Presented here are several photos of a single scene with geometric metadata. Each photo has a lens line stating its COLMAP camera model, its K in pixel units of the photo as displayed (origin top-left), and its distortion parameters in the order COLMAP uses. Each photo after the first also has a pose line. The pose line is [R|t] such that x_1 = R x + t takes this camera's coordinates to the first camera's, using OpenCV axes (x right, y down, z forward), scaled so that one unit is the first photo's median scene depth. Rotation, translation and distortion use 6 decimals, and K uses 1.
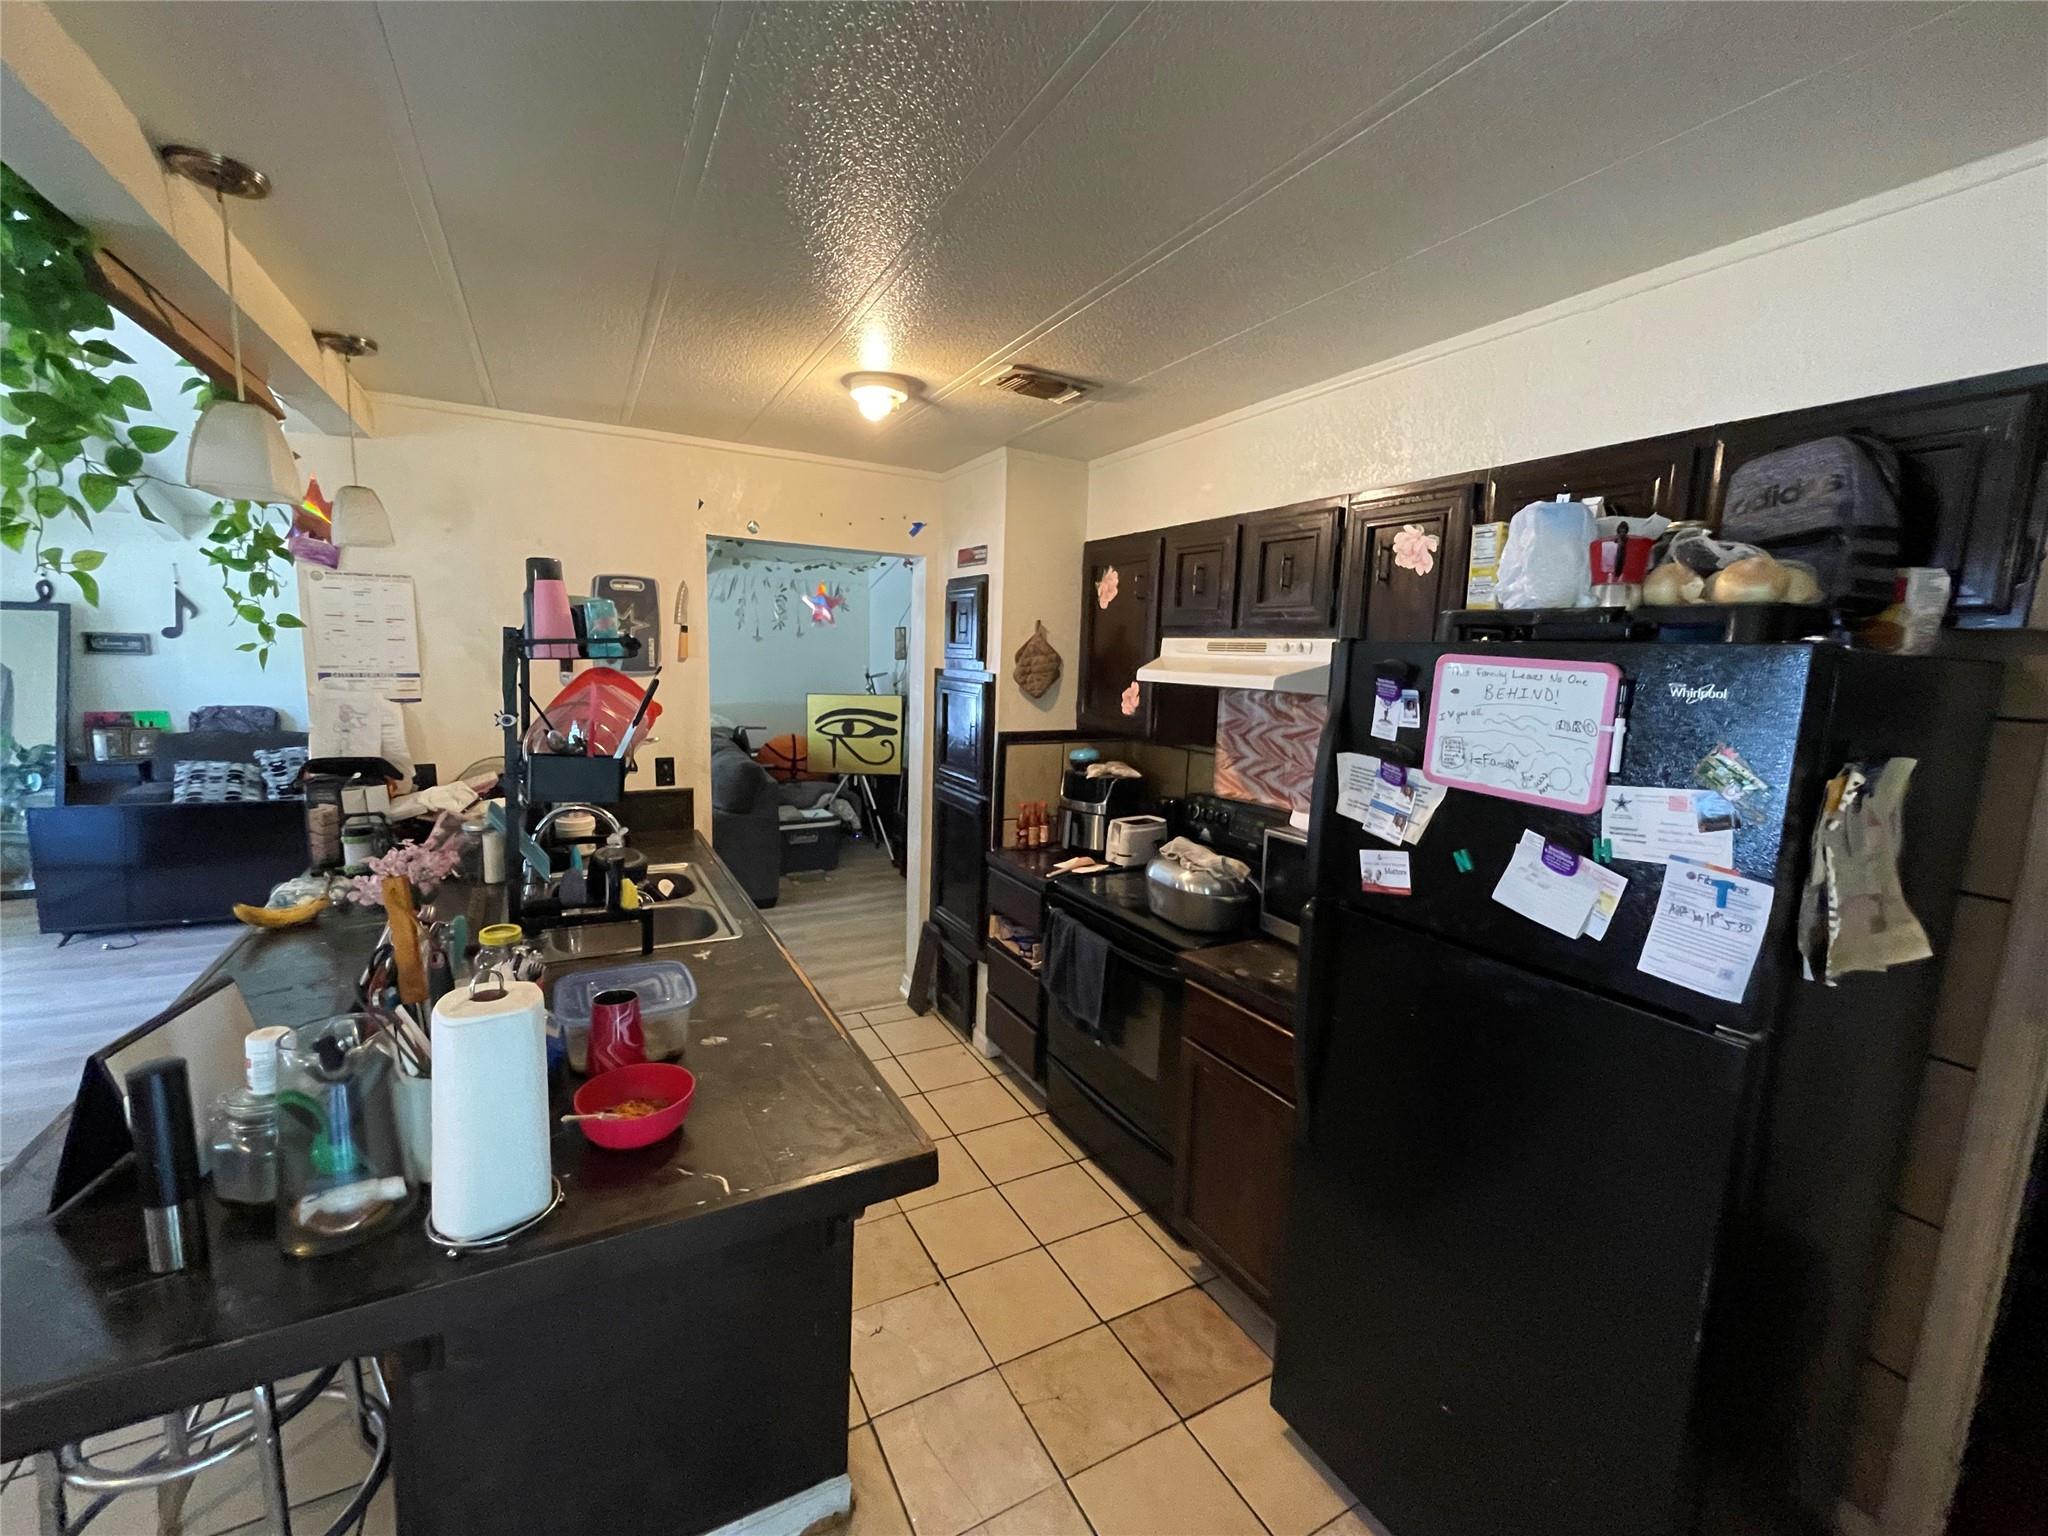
lens RADIAL K [[827.7, 0, 1018.2], [0, 827.7, 770.7], [0, 0, 1]] dist [-0.000953, -0.000085]
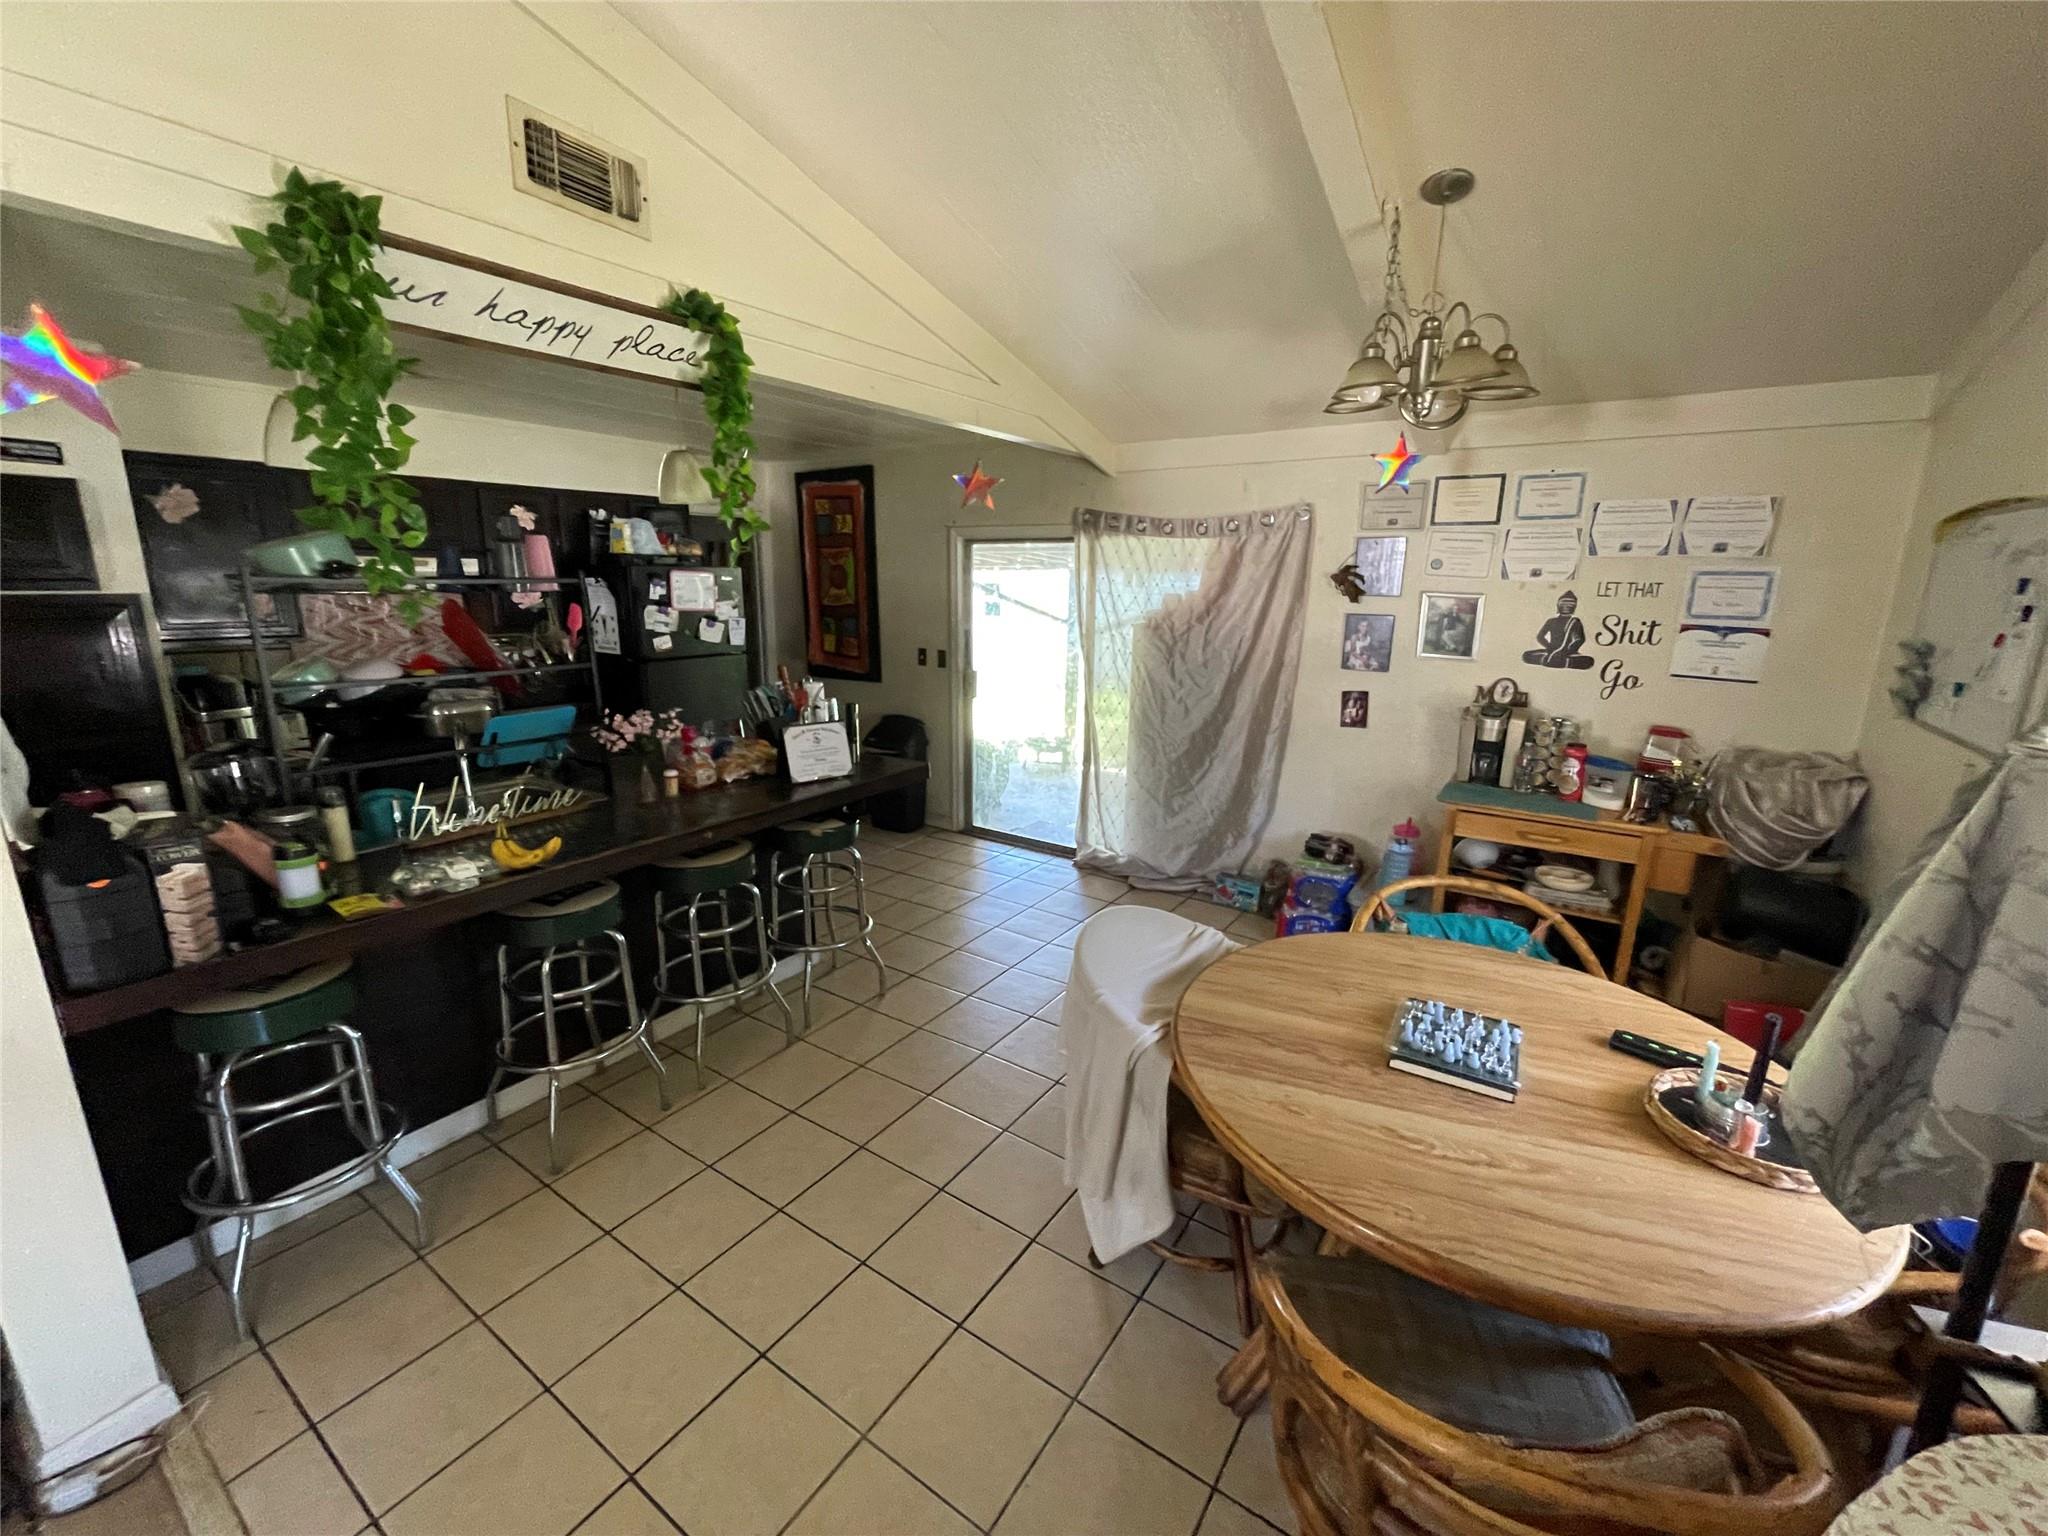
lens RADIAL K [[827.7, 0, 1026.7], [0, 827.7, 767.6], [0, 0, 1]] dist [-0.000953, -0.000085]
pose [[-0.458988, -0.234388, 0.856967, -1.525807], [0.101013, 0.944550, 0.312445, -0.138819], [-0.882681, 0.229973, -0.409861, 0.625057]]
